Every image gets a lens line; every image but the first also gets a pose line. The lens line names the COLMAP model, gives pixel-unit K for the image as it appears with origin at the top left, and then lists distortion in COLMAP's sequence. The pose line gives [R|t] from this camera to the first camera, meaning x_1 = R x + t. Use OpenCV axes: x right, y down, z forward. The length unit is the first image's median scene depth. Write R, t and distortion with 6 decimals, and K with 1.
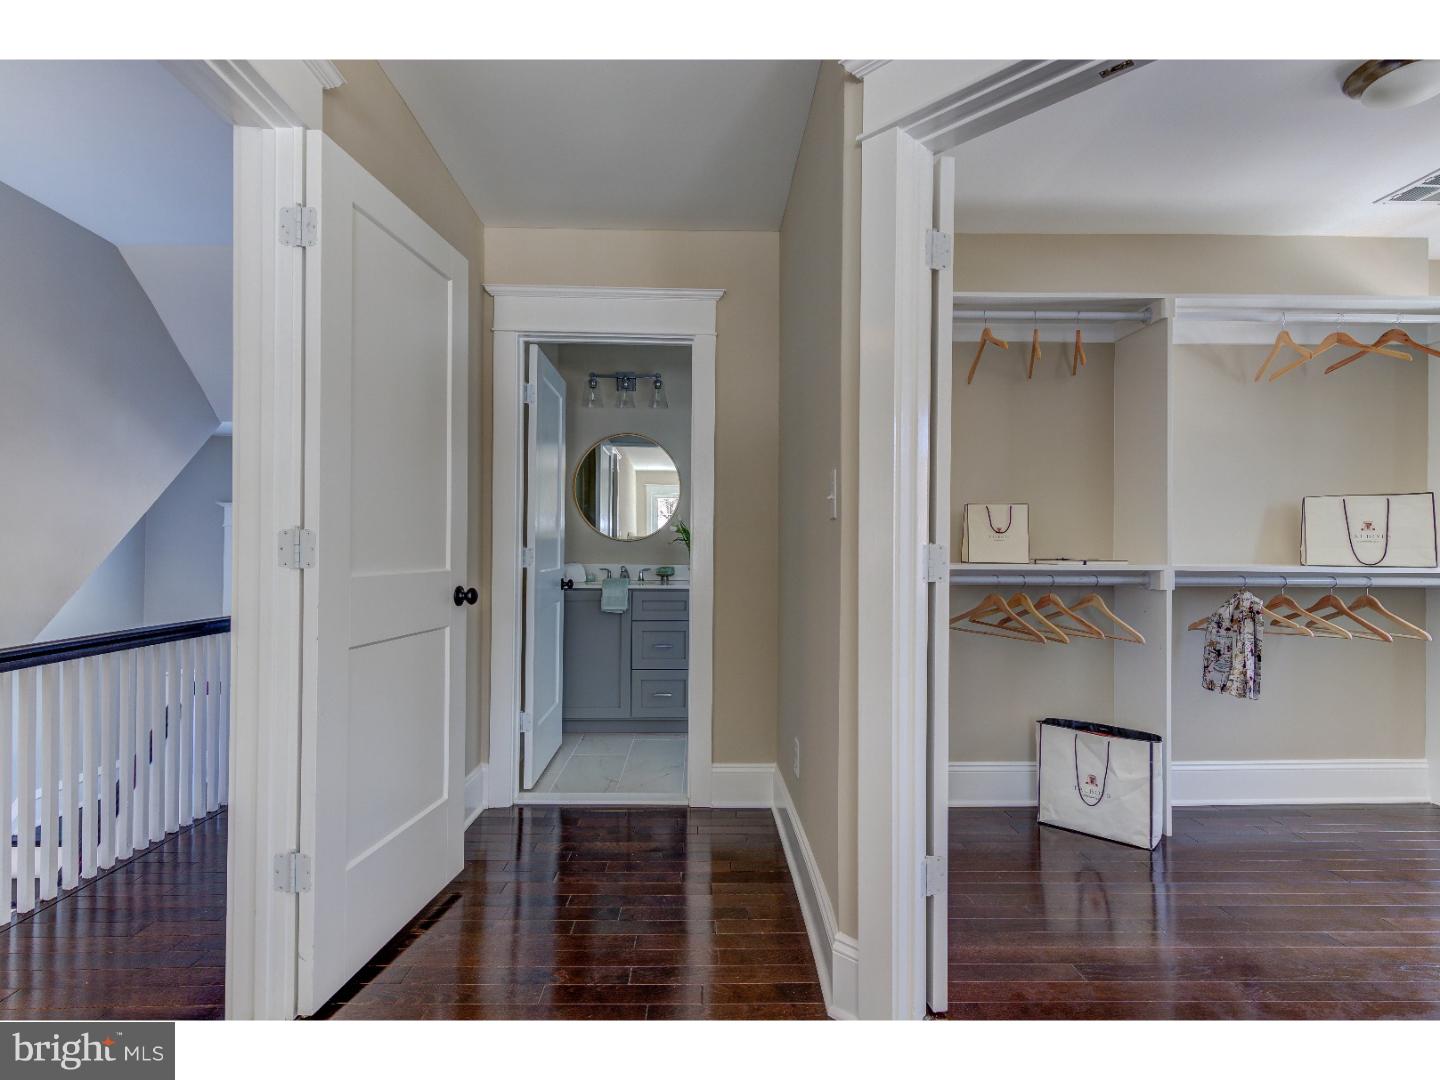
lens RADIAL K [[725.4, 0, 719.3], [0, 725.4, 543.9], [0, 0, 1]] dist [0.021810, -0.003146]
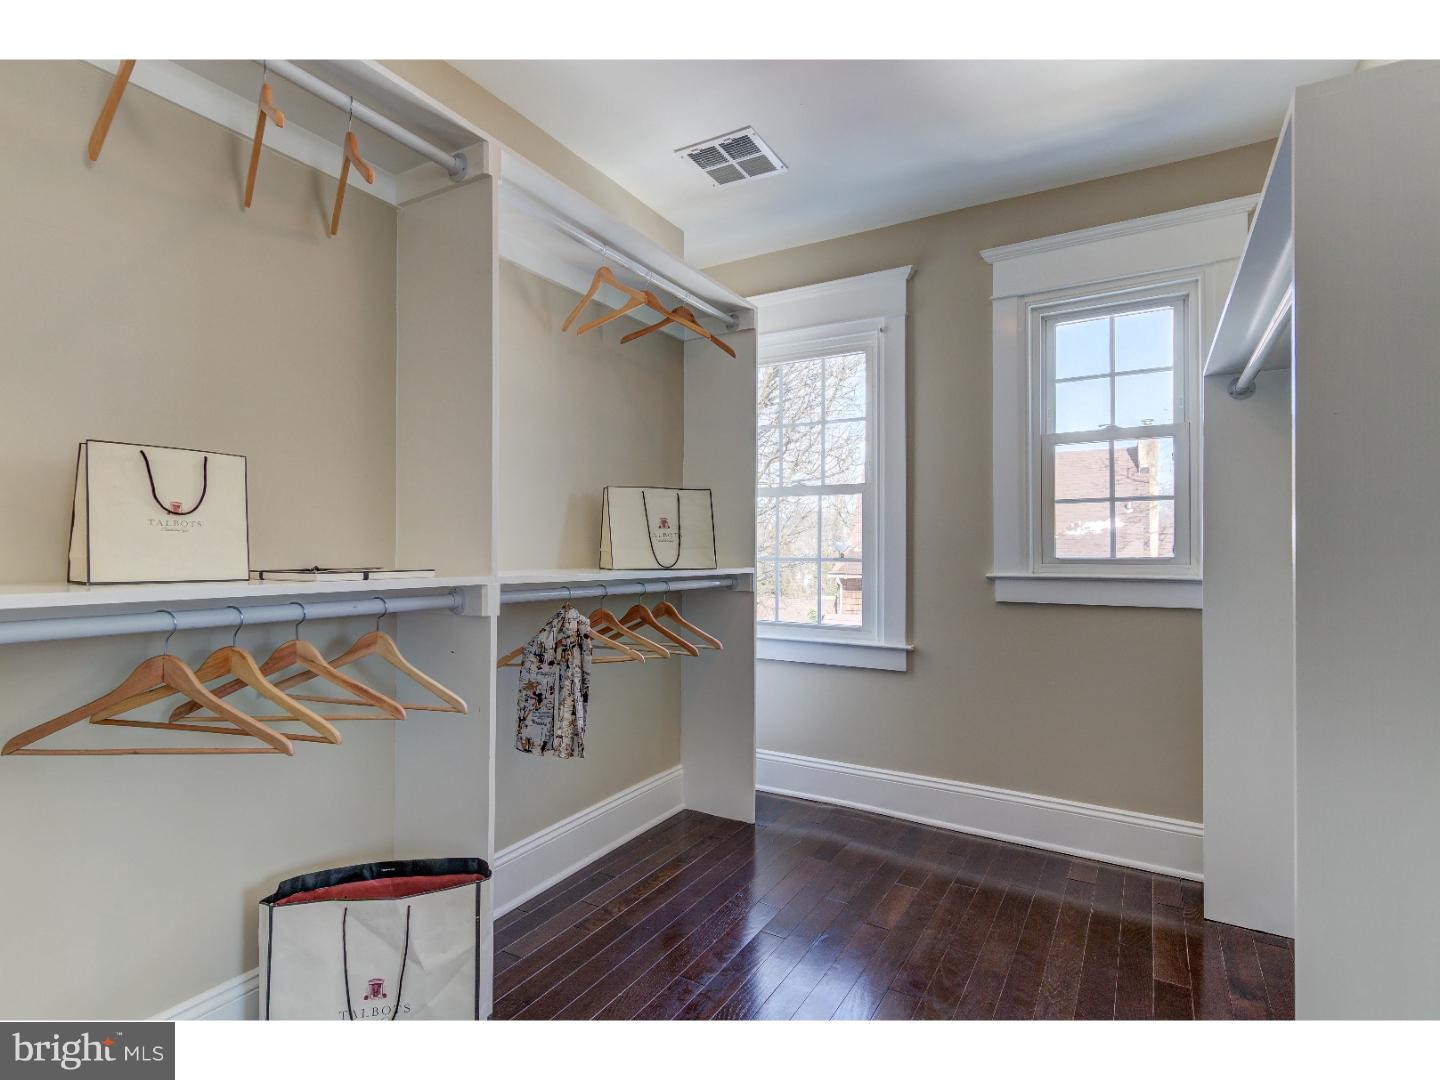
lens RADIAL K [[725.4, 0, 721.2], [0, 725.4, 544.3], [0, 0, 1]] dist [0.021810, -0.003146]
pose [[0.528174, 0.004710, 0.849123, 0.184114], [-0.002852, 0.999989, -0.003773, 0.004058], [-0.849132, -0.000429, 0.528181, 0.489771]]
